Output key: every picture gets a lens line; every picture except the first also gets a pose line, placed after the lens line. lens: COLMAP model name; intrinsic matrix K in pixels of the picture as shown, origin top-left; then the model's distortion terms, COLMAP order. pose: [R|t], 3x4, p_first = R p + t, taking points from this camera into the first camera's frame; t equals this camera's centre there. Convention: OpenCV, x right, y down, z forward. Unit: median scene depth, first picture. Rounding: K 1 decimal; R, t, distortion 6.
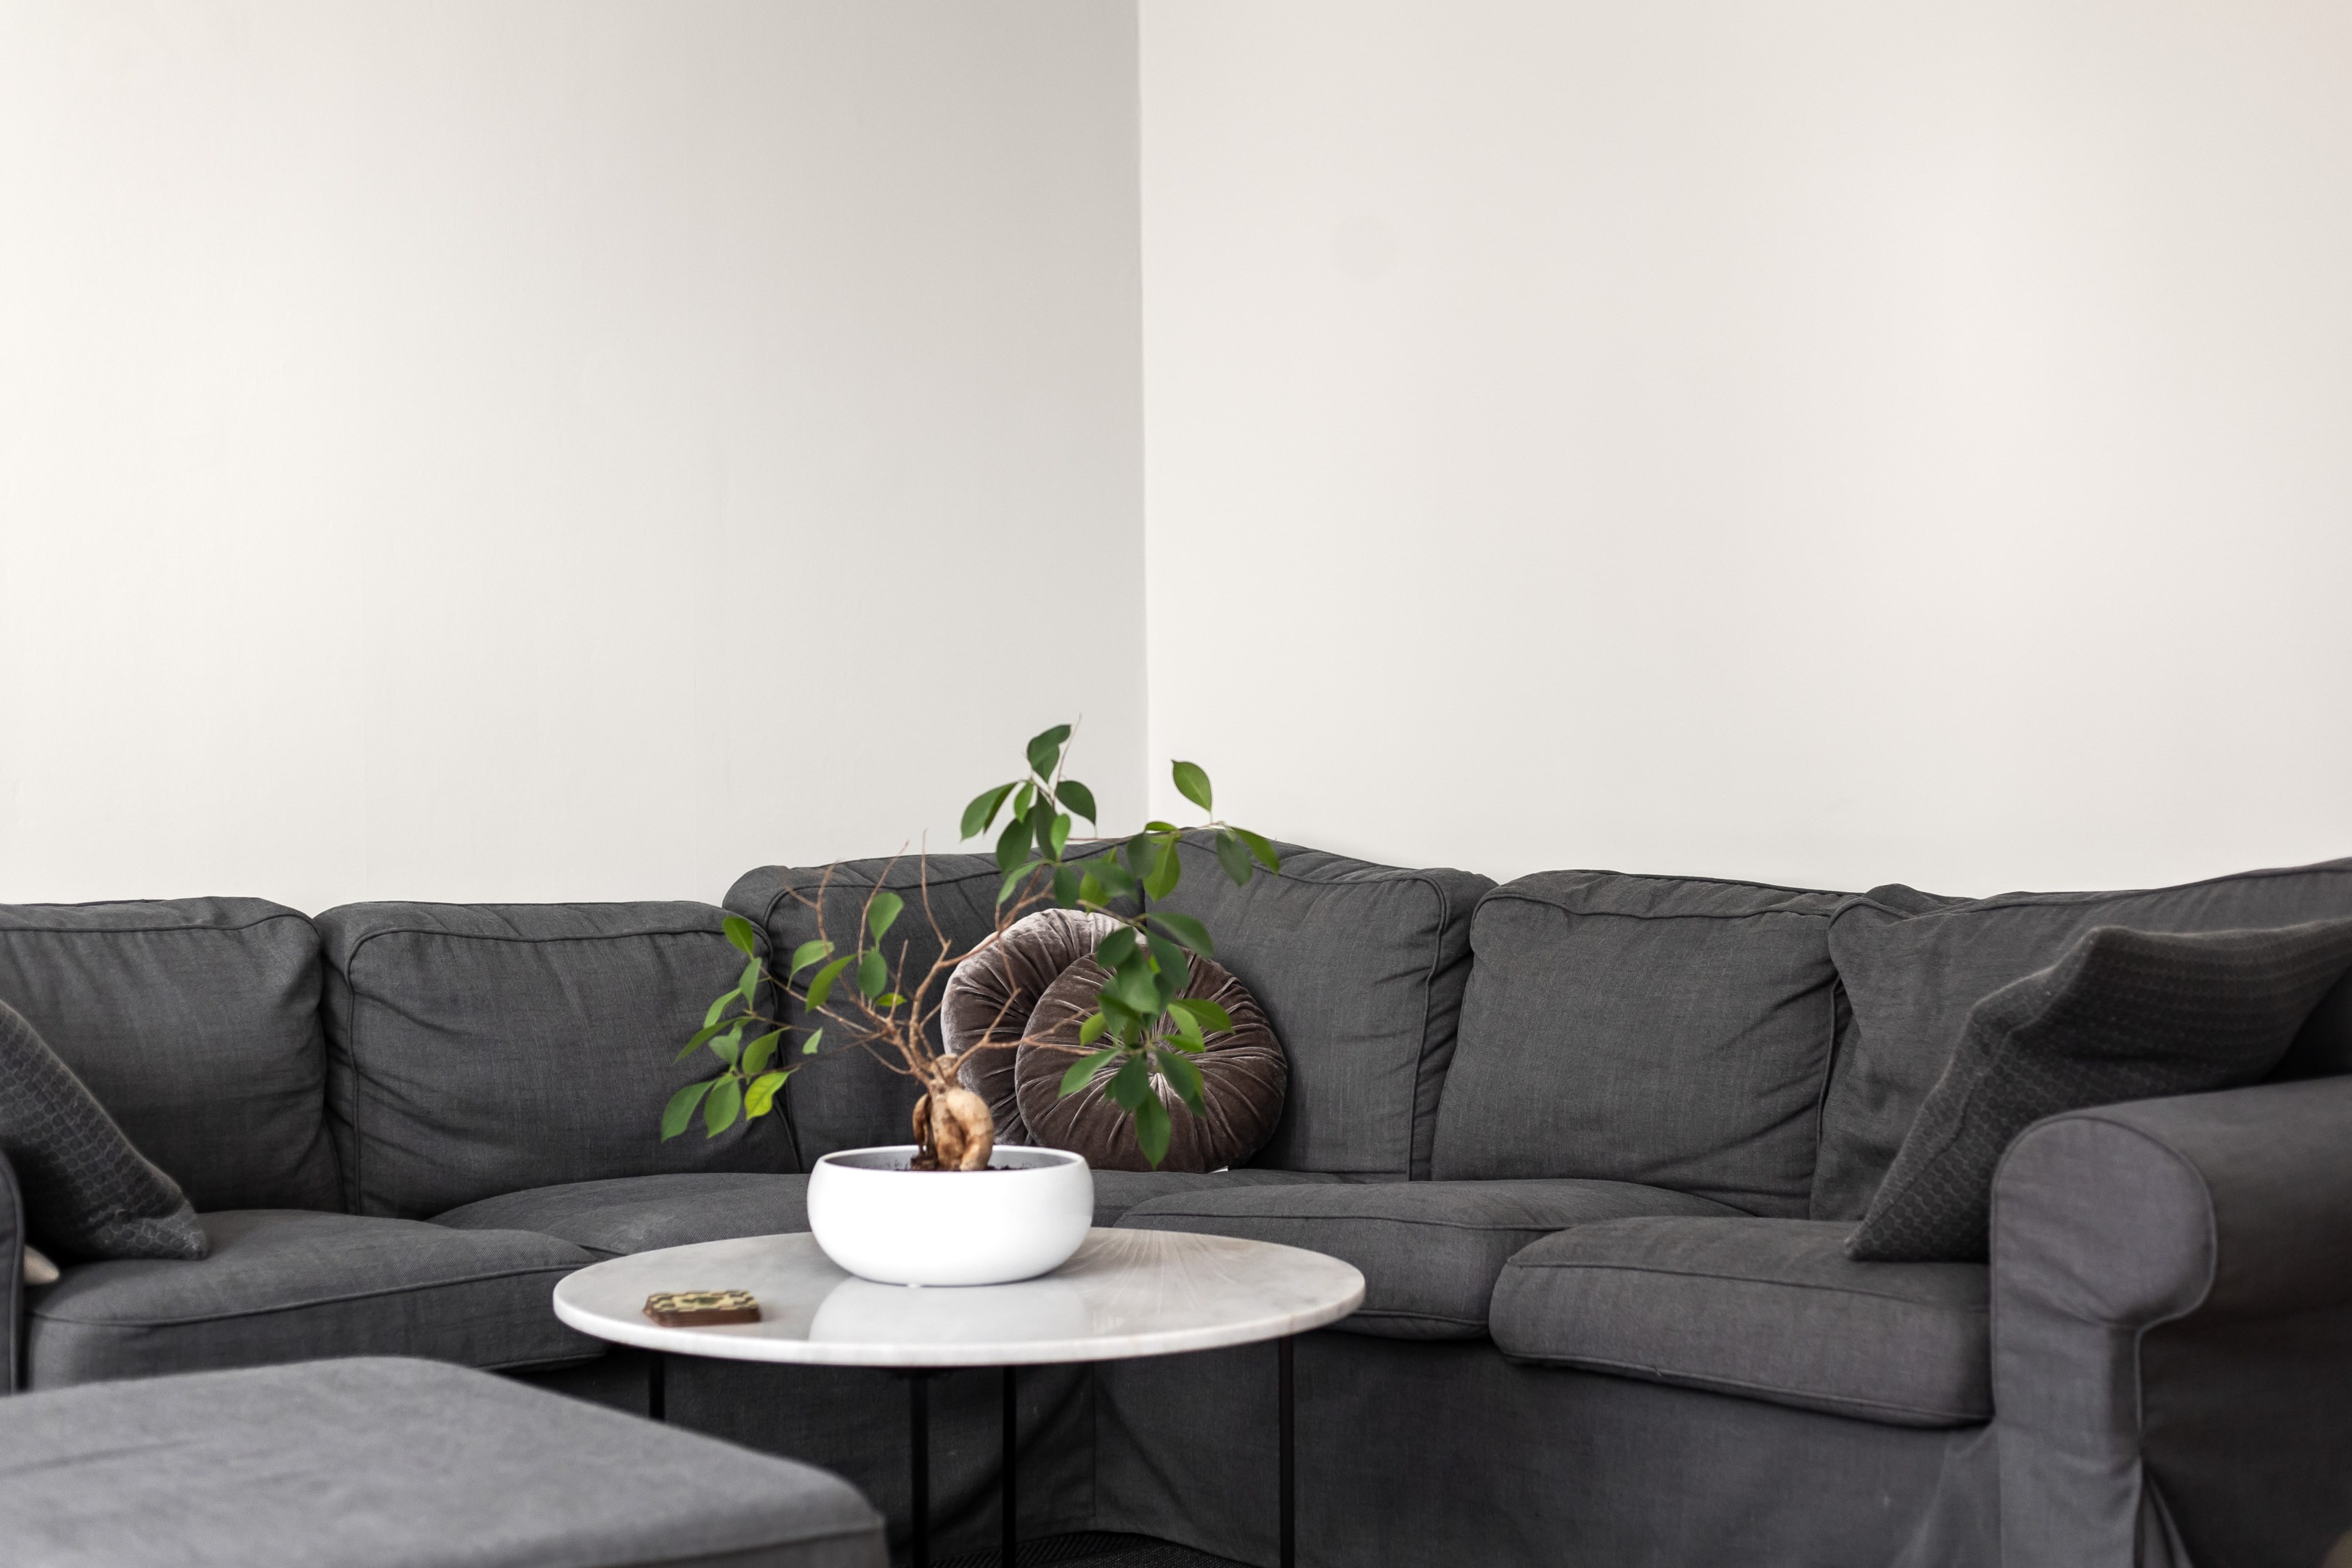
lens RADIAL K [[3491.0, 0, 1233.8], [0, 3491.0, 779.9], [0, 0, 1]] dist [0.002308, -0.051102]
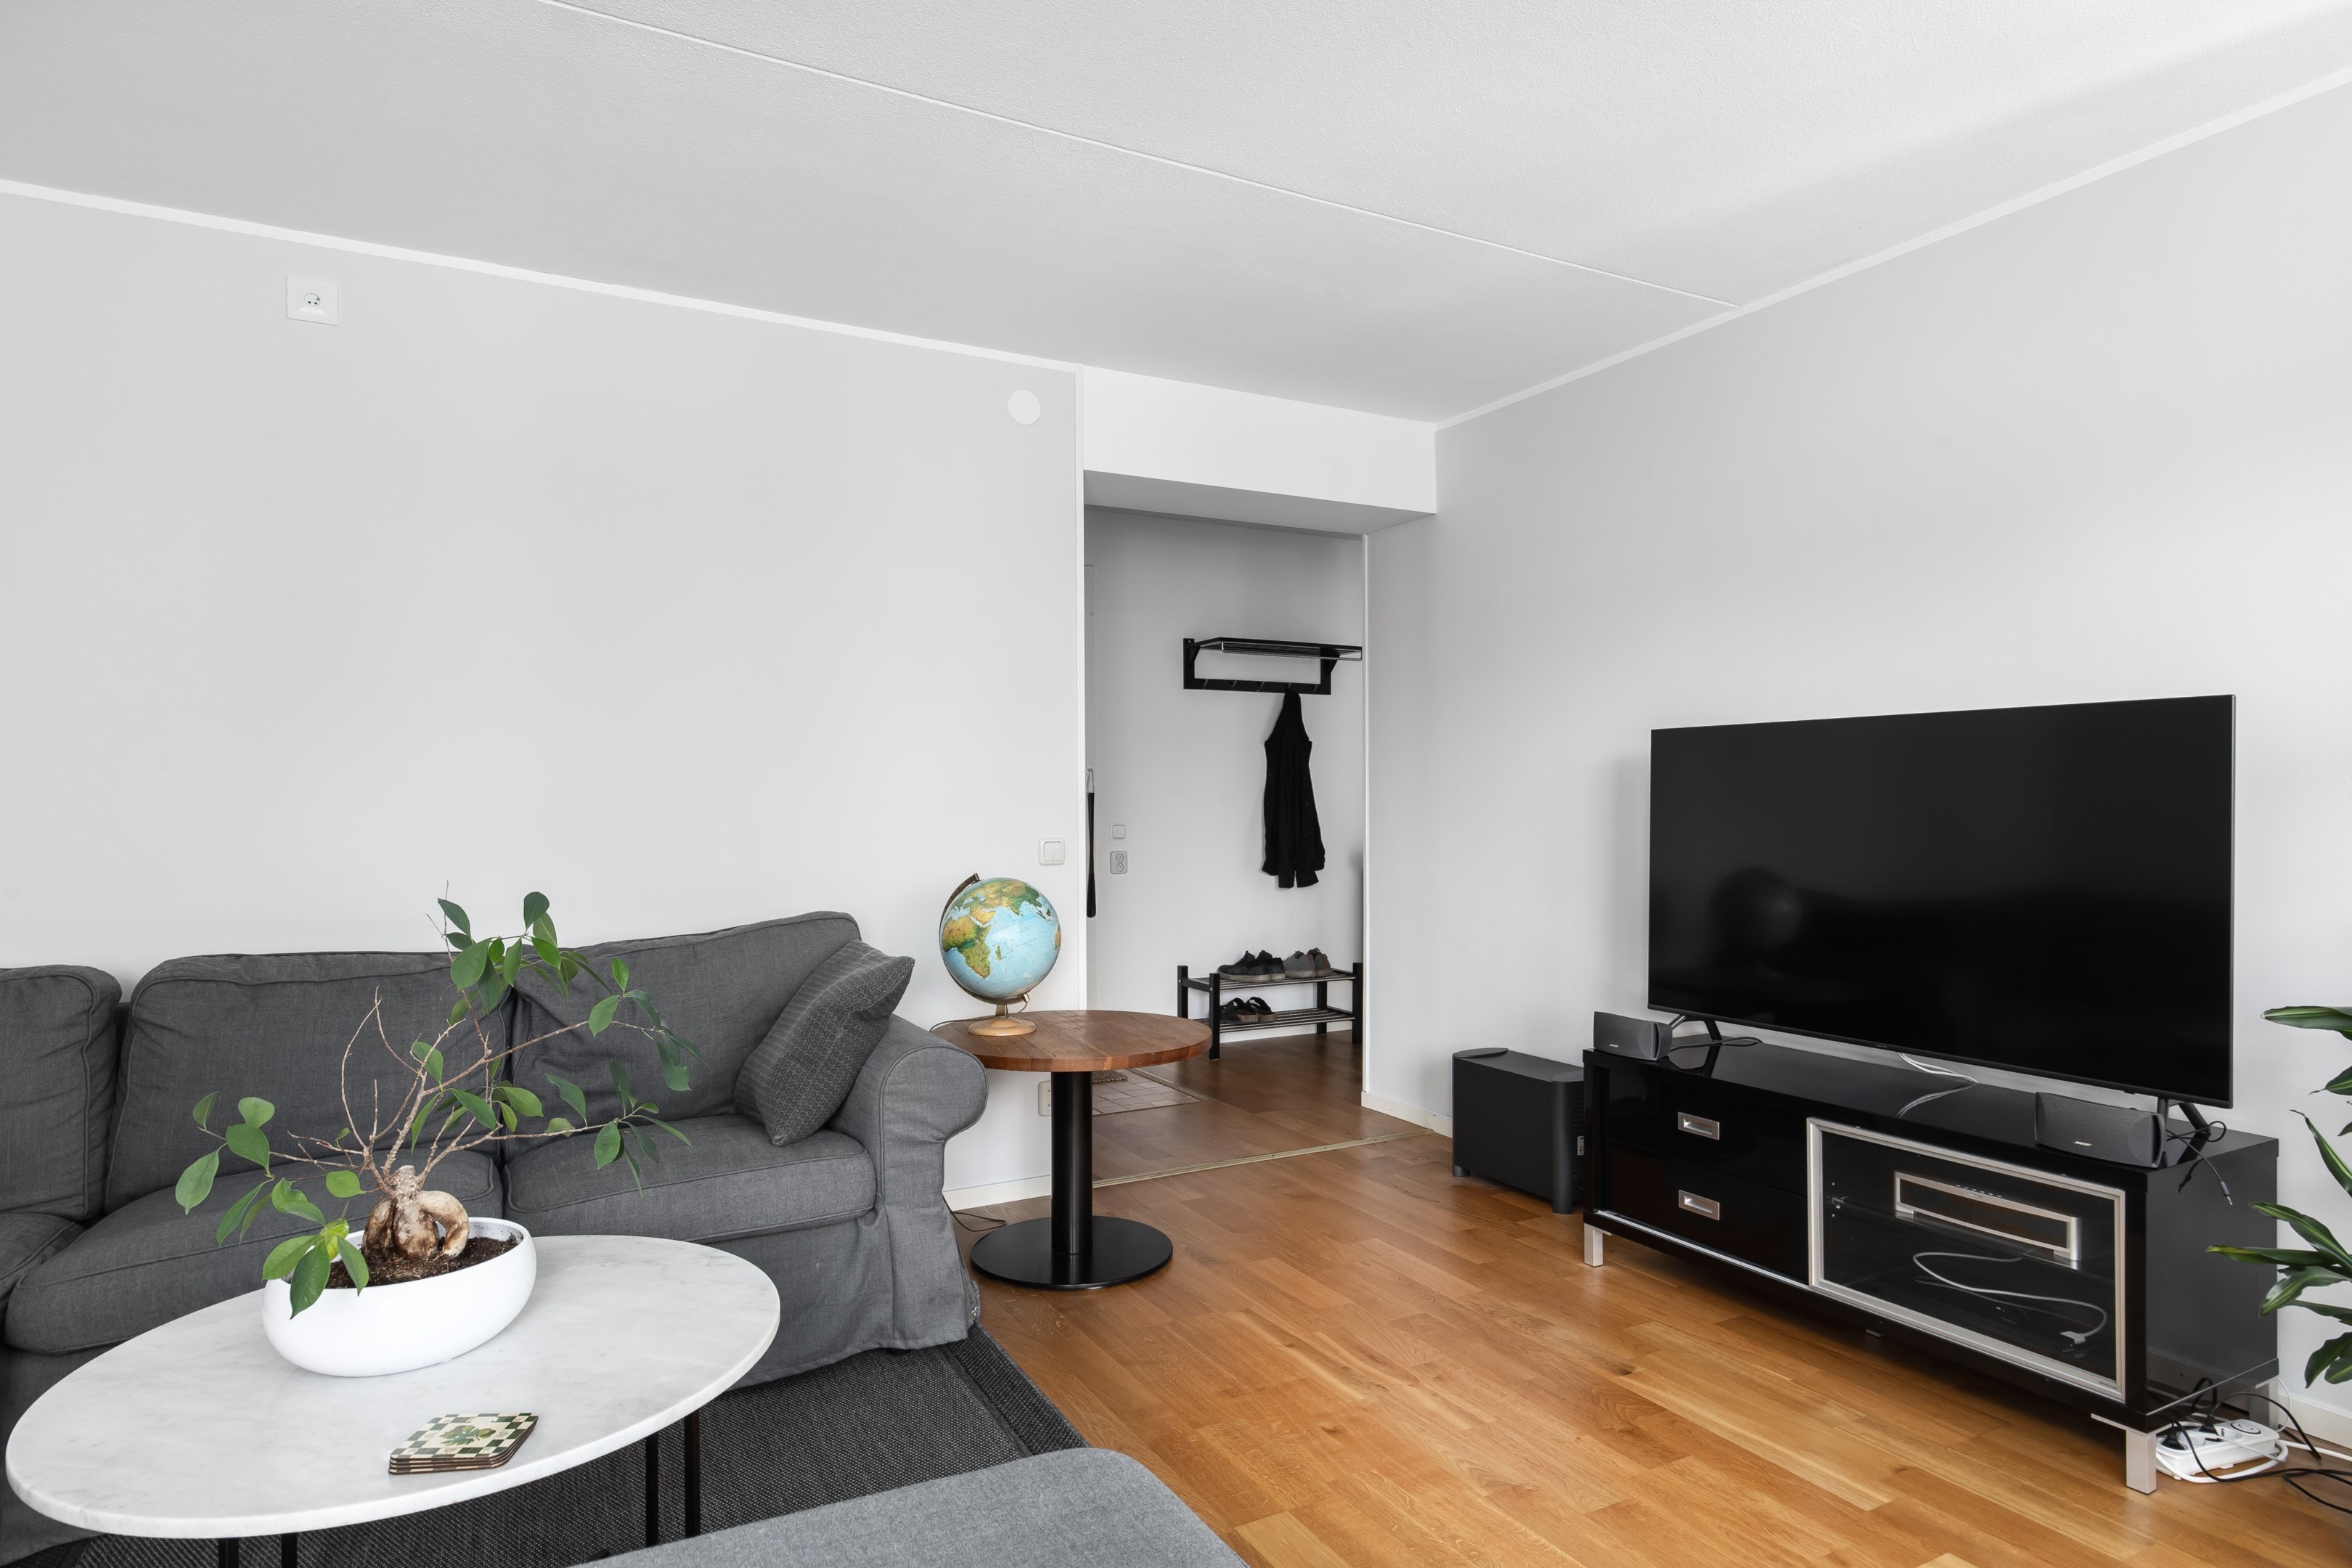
lens RADIAL K [[1321.7, 0, 1186.6], [0, 1321.7, 785.1], [0, 0, 1]] dist [0.001360, 0.001315]
pose [[0.219686, 0.010538, 0.975514, -0.417259], [0.006329, 0.999905, -0.012227, -0.043236], [-0.975550, 0.008860, 0.219598, 0.543119]]
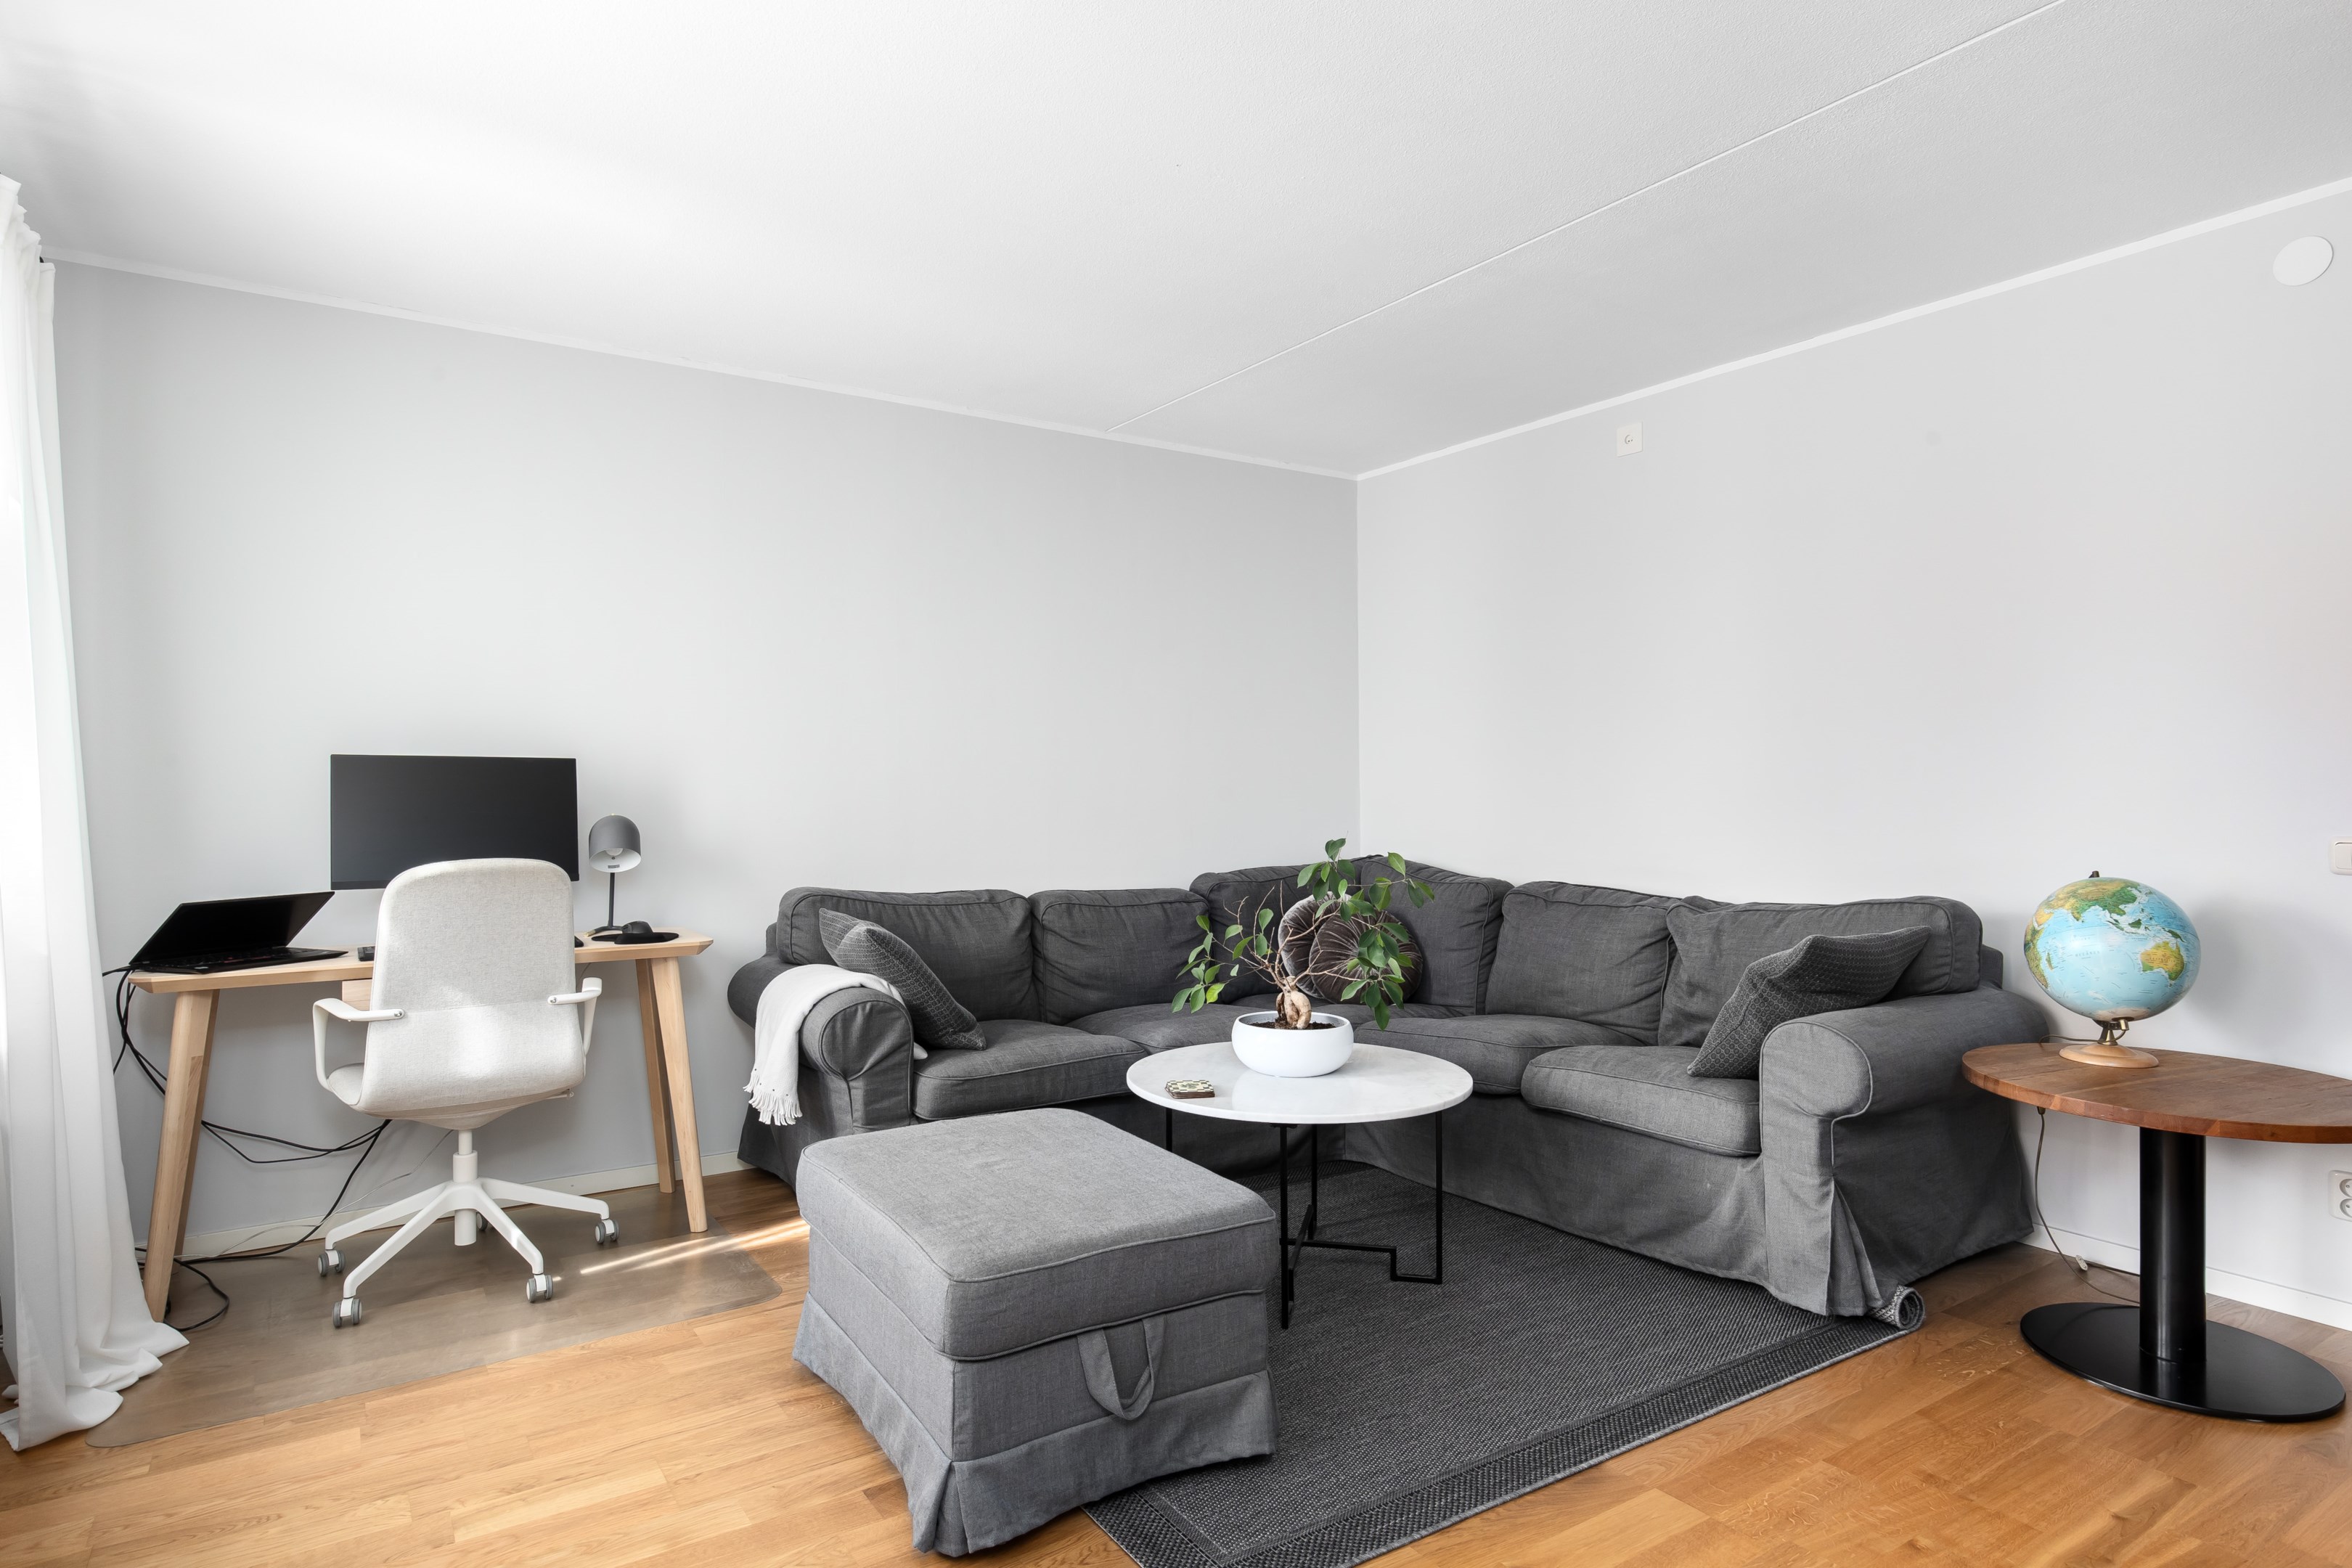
lens RADIAL K [[1321.7, 0, 1186.6], [0, 1321.7, 785.1], [0, 0, 1]] dist [0.001360, 0.001315]
pose [[0.990809, 0.002727, -0.135243, -0.027457], [-0.003273, 0.999987, -0.003814, -0.040774], [0.135231, 0.004221, 0.990805, 0.091944]]
